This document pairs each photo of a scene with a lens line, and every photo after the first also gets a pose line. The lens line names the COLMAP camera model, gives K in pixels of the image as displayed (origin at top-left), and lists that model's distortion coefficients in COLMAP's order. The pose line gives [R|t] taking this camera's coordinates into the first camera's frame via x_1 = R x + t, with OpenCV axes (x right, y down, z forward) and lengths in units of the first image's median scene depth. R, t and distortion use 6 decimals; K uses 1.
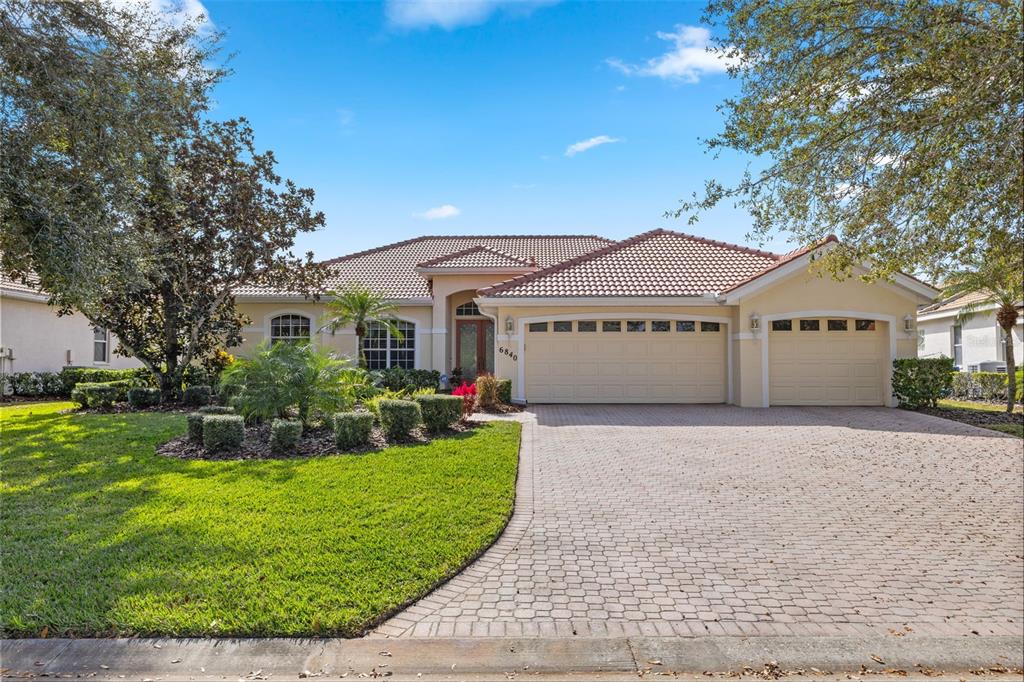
lens RADIAL K [[459.6, 0, 512.0], [0, 459.6, 341.0], [0, 0, 1]] dist [0.000787, -0.000185]
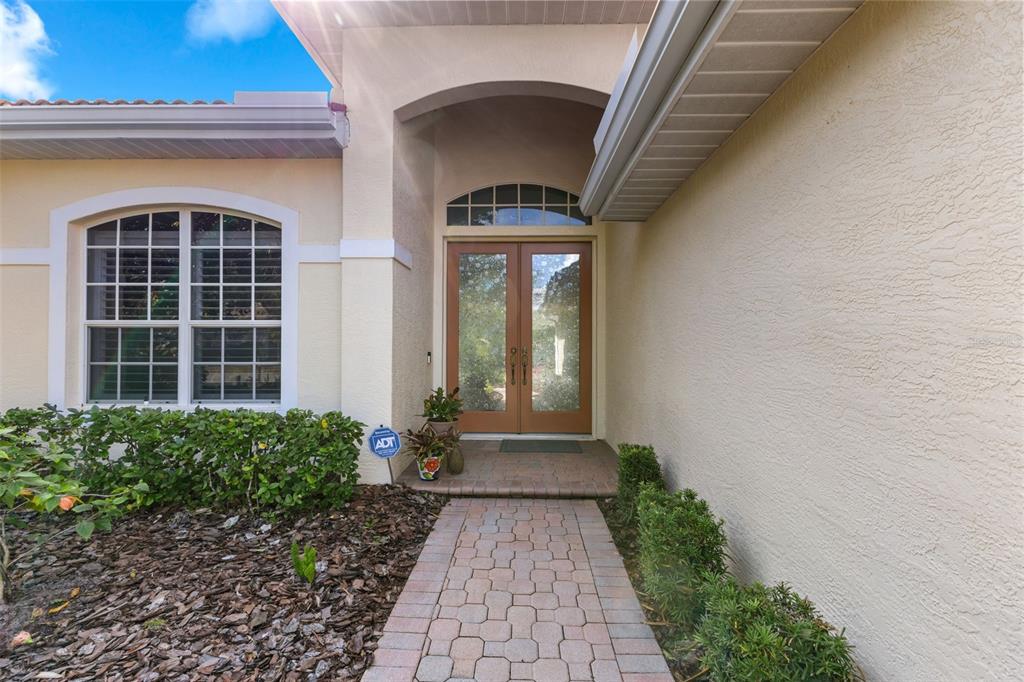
lens RADIAL K [[444.2, 0, 516.2], [0, 444.2, 337.3], [0, 0, 1]] dist [0.003767, -0.000610]
pose [[0.999963, 0.003734, -0.007723, -0.122088], [-0.003571, 0.999773, 0.021000, 0.033603], [0.007800, -0.020972, 0.999750, 1.215797]]
